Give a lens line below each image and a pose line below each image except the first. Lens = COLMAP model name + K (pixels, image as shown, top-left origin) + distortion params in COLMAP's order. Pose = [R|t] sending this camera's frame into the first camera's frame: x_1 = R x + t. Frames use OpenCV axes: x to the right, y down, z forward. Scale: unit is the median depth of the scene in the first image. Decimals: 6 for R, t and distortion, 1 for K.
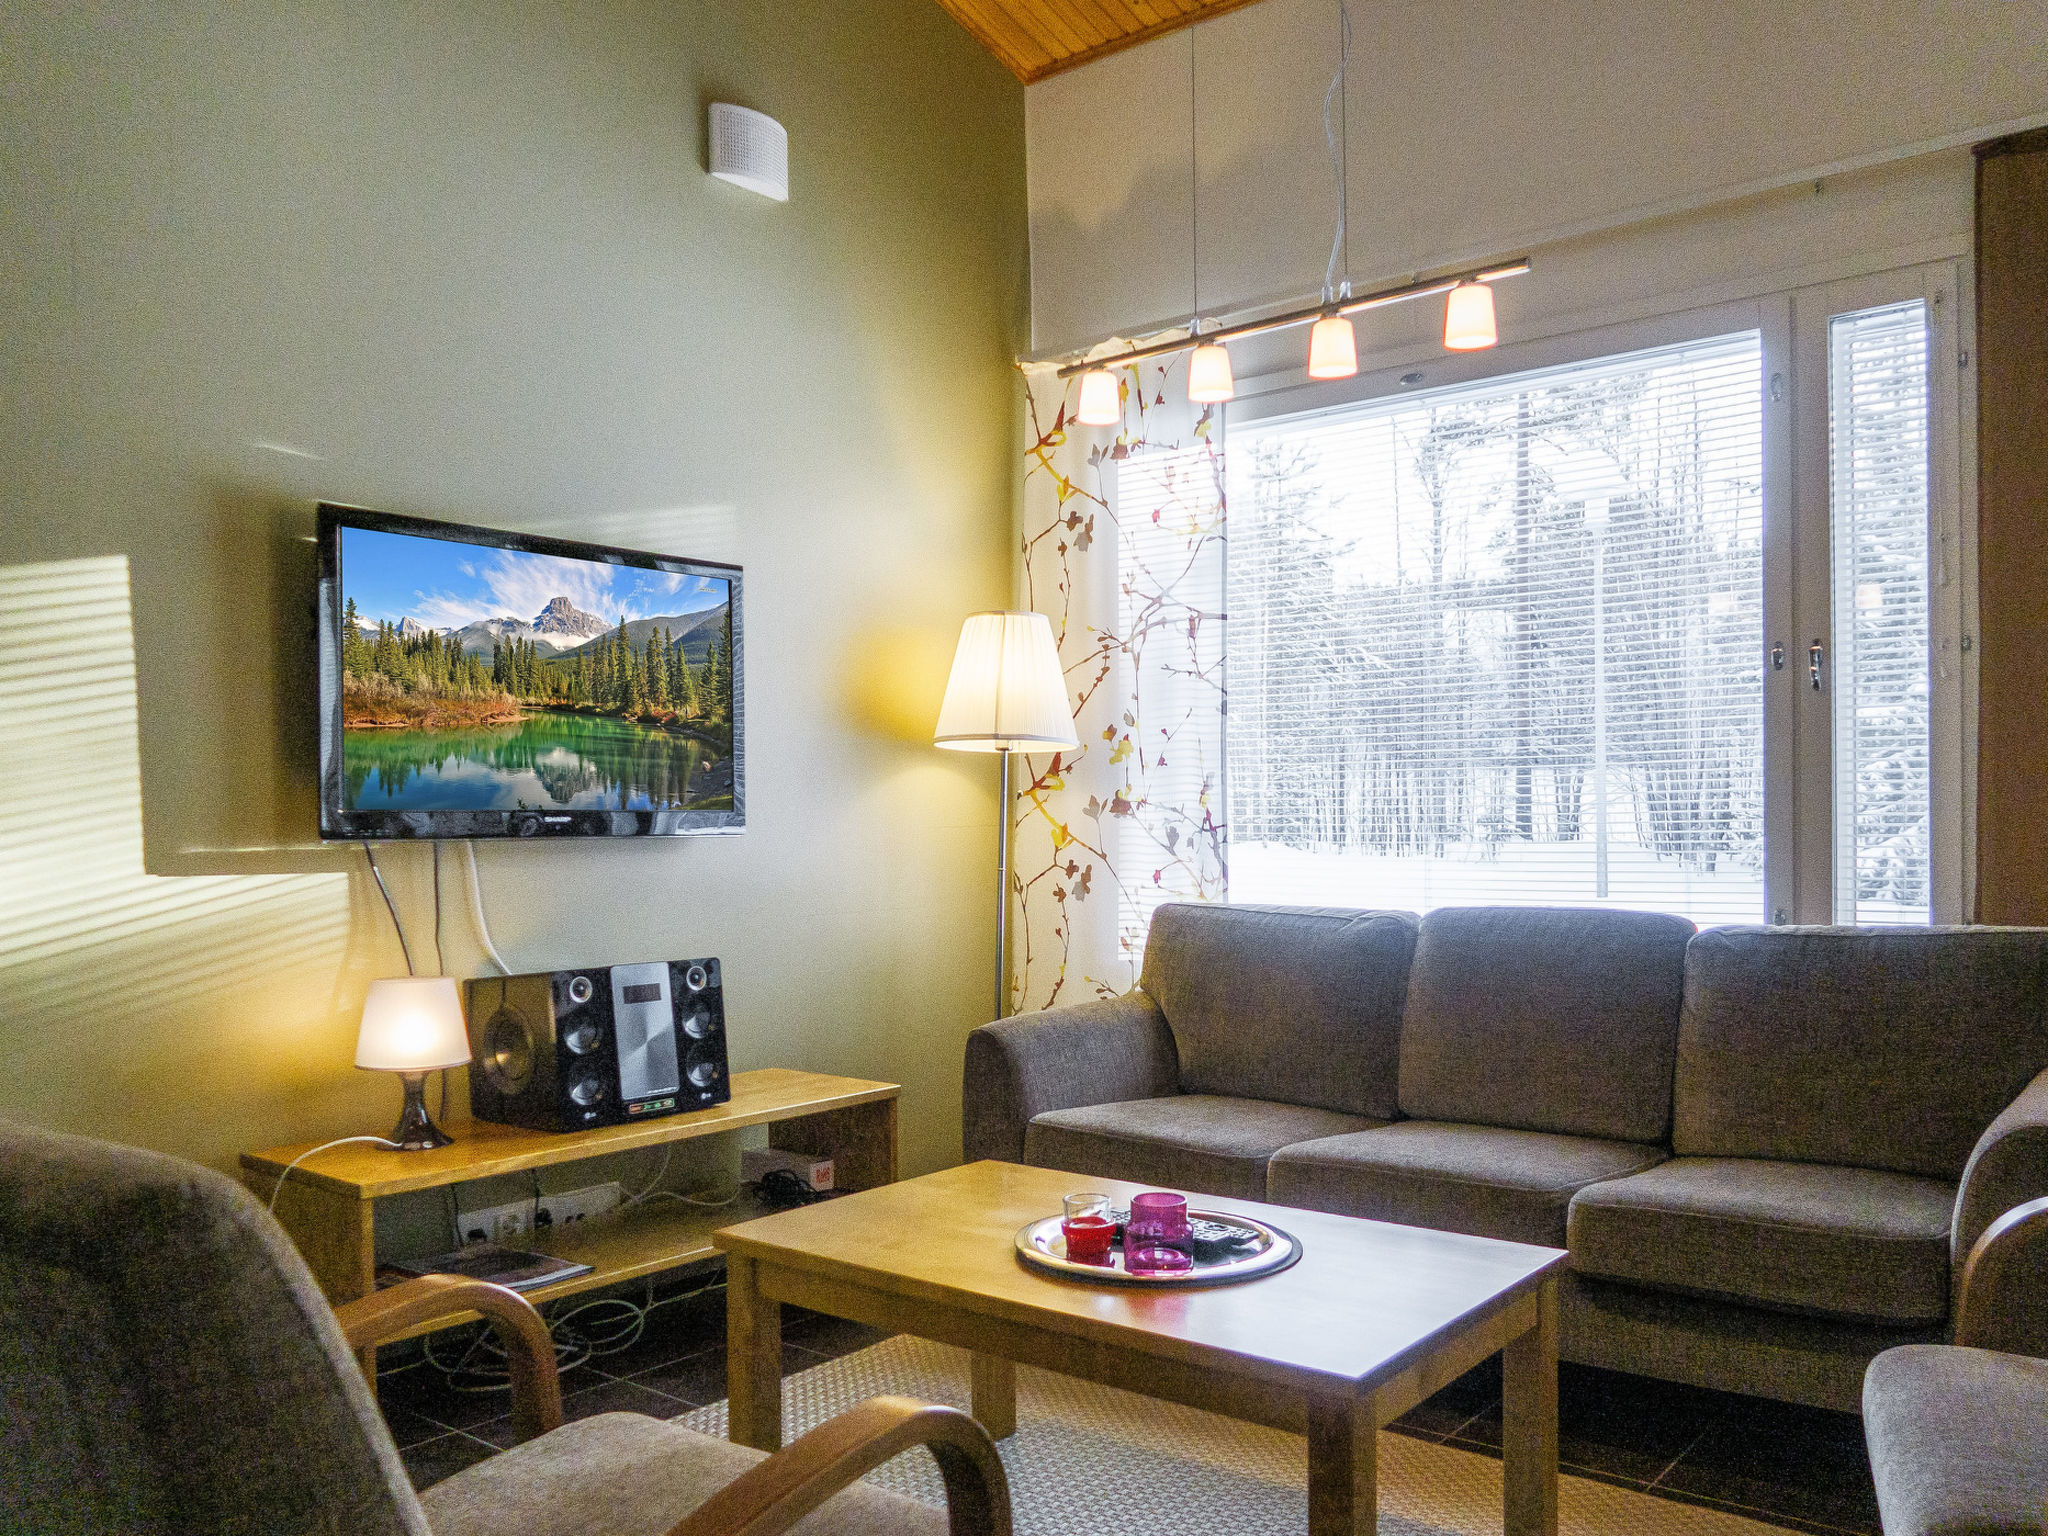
lens RADIAL K [[1650.2, 0, 1022.6], [0, 1650.2, 834.4], [0, 0, 1]] dist [-0.014509, 0.001239]
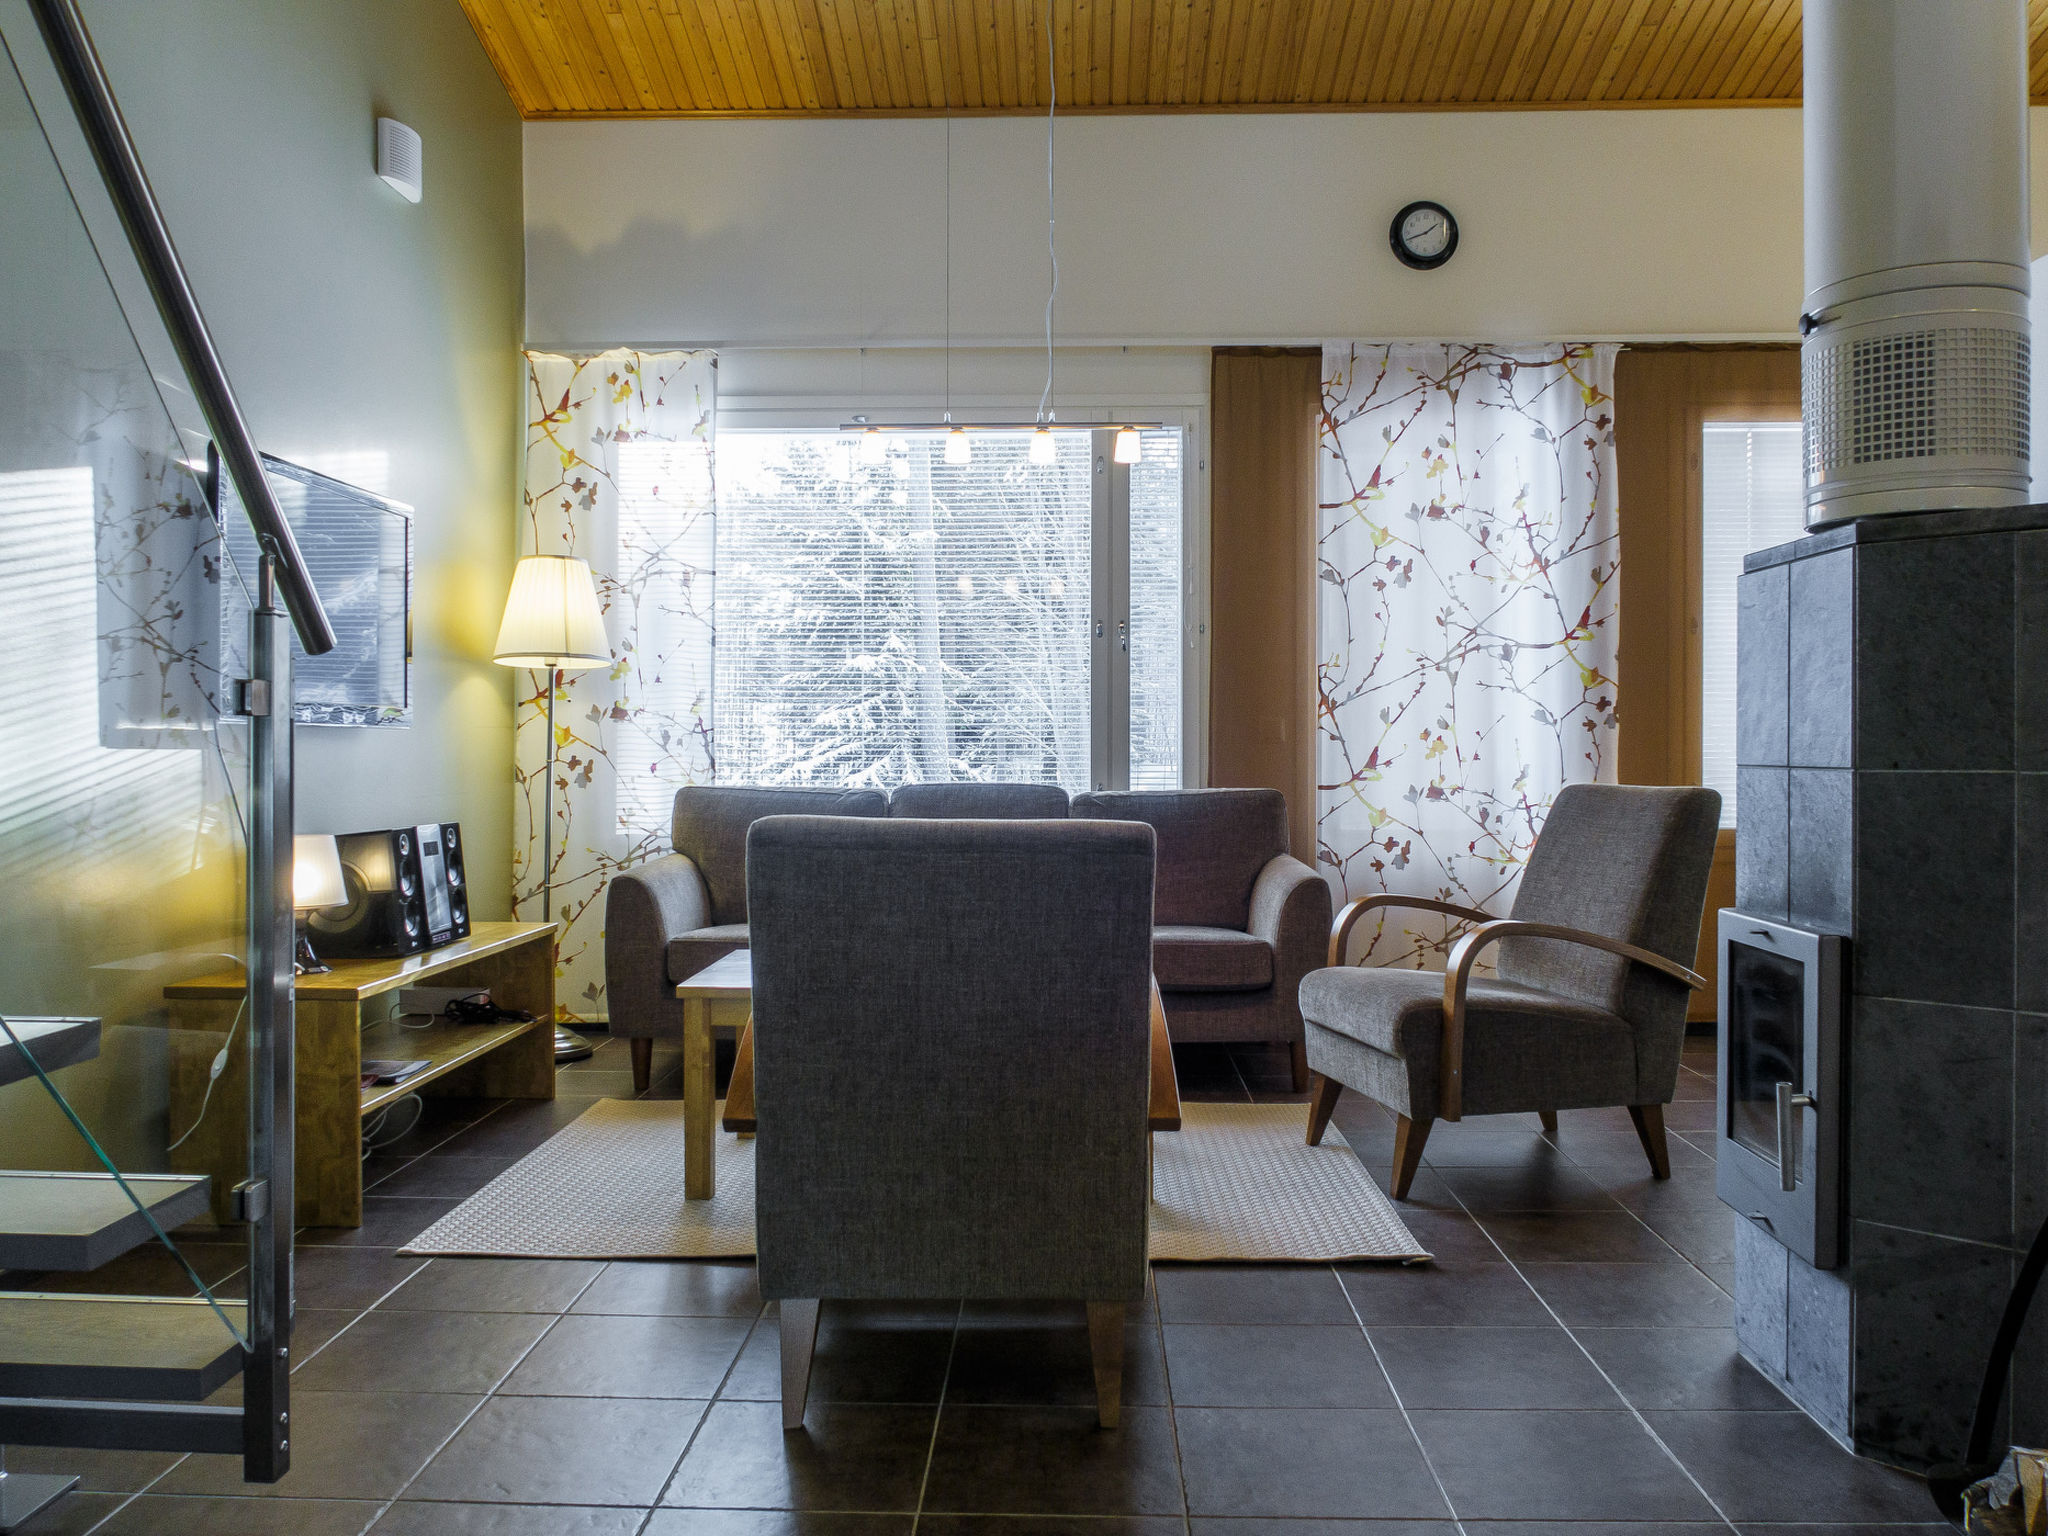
lens RADIAL K [[1646.5, 0, 1024.0], [0, 1646.5, 768.0], [0, 0, 1]] dist [-0.015959, 0.005727]
pose [[0.793435, 0.002763, 0.608649, -0.475450], [-0.002829, 0.999996, -0.000852, 0.025767], [-0.608648, -0.001046, 0.793439, -0.204043]]
